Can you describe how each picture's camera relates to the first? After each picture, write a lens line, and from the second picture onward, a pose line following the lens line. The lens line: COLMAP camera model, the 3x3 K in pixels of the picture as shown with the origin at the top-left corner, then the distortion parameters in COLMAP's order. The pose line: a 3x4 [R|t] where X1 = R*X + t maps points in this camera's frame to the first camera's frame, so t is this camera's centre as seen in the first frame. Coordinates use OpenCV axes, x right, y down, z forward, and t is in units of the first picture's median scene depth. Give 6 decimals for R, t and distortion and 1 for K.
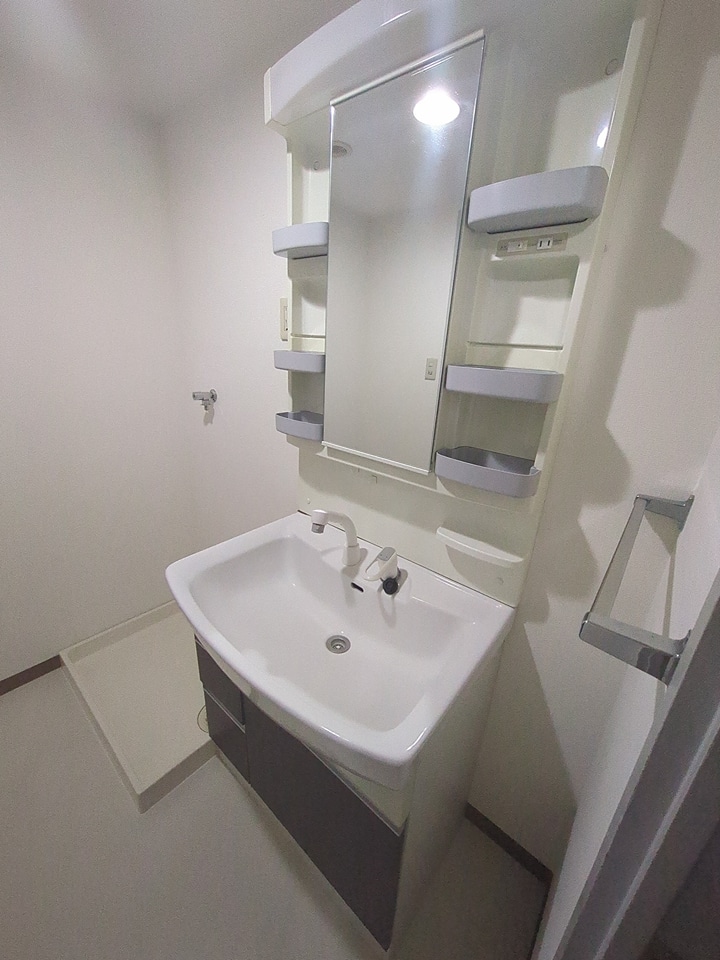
lens RADIAL K [[380.3, 0, 362.3], [0, 380.3, 479.5], [0, 0, 1]] dist [0.002835, 0.000201]
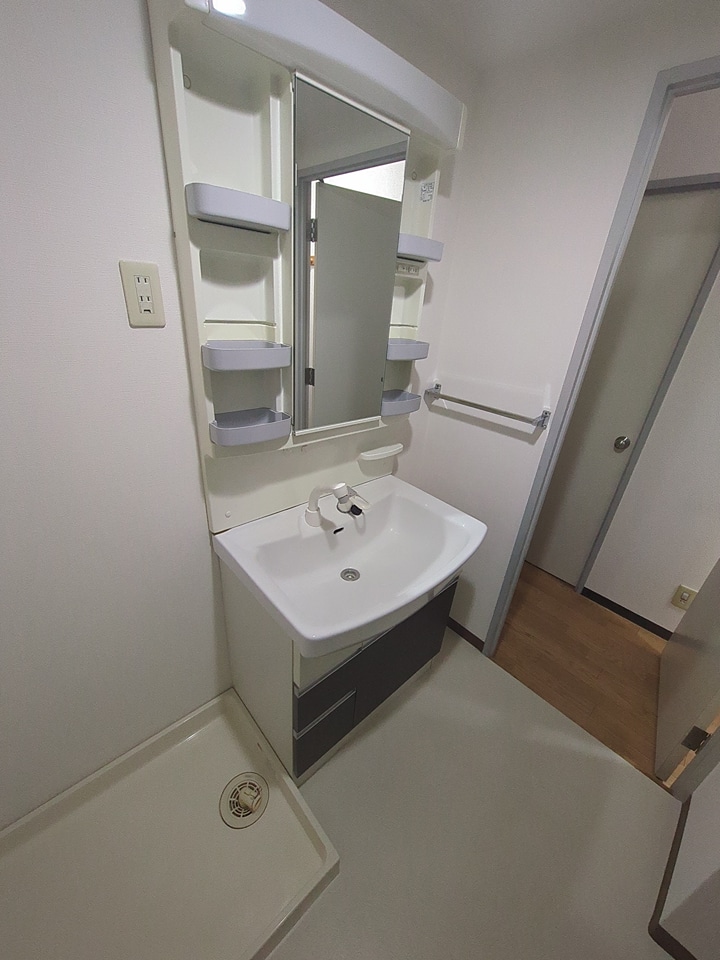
lens RADIAL K [[380.3, 0, 361.5], [0, 380.3, 480.1], [0, 0, 1]] dist [0.002835, 0.000201]
pose [[0.146966, -0.476893, 0.866588, -1.148766], [0.265168, 0.863028, 0.429964, -0.428713], [-0.952936, 0.166601, 0.253292, 0.670385]]
